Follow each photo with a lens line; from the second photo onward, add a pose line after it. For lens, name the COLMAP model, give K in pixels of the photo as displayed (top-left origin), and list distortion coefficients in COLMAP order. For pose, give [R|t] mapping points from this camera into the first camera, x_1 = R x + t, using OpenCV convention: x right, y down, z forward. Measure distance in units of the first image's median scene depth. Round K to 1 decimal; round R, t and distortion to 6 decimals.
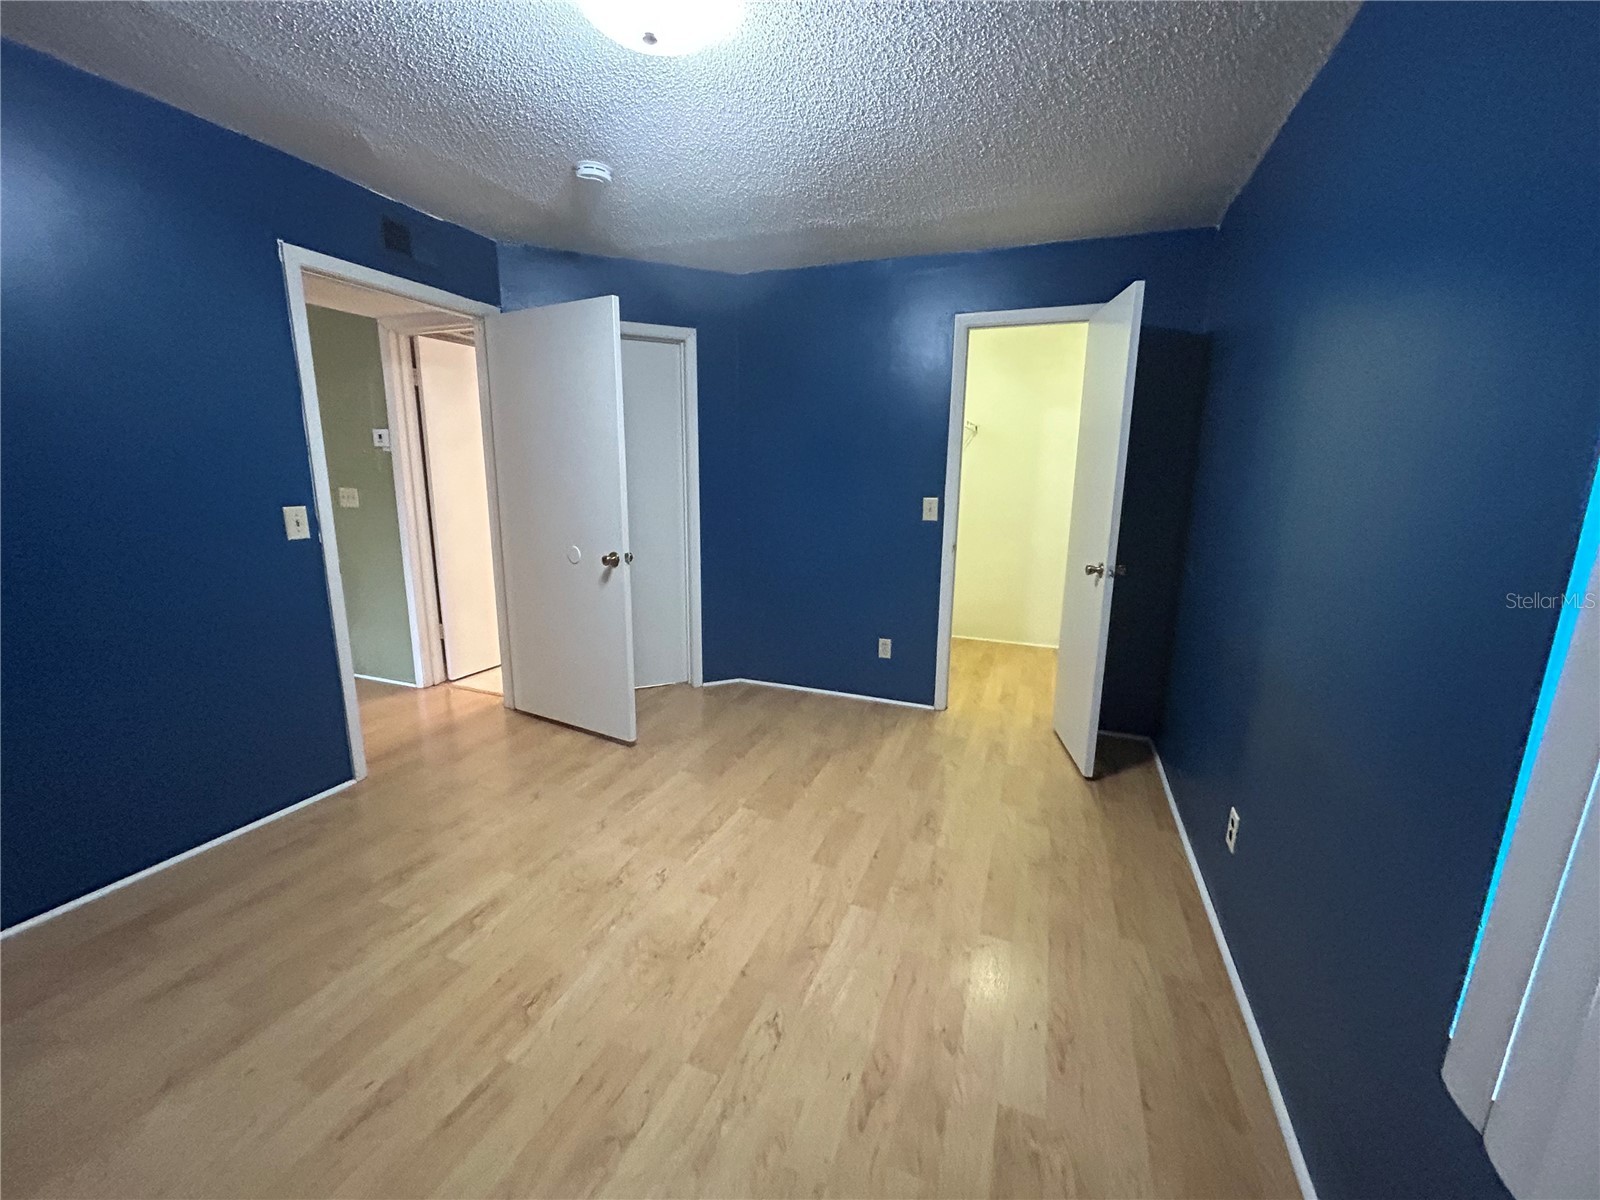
lens RADIAL K [[639.5, 0, 800.0], [0, 639.5, 600.0], [0, 0, 1]] dist [0.000984, 0.000264]
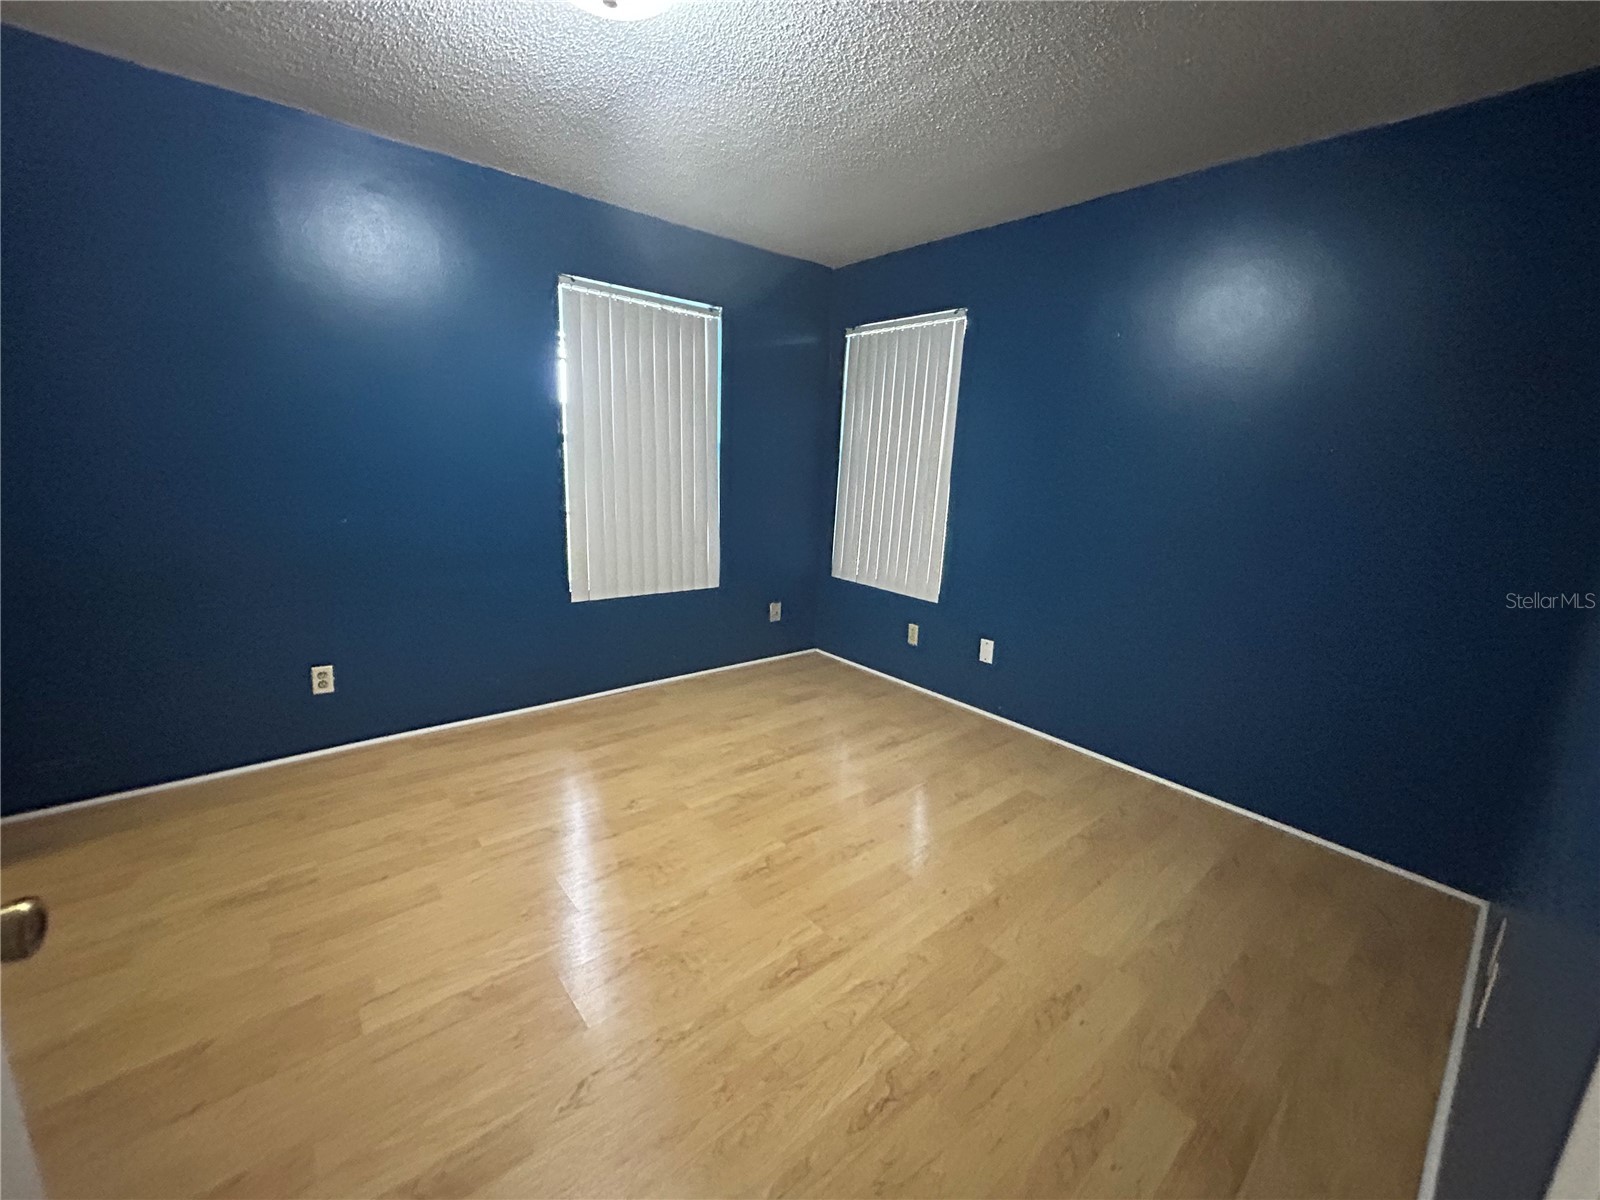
lens RADIAL K [[639.5, 0, 800.0], [0, 639.5, 600.0], [0, 0, 1]] dist [0.000984, 0.000264]
pose [[-0.875706, -0.154324, 0.457518, -0.938172], [0.045624, 0.916861, 0.396590, -0.341353], [-0.480684, 0.368171, -0.795860, 1.694358]]
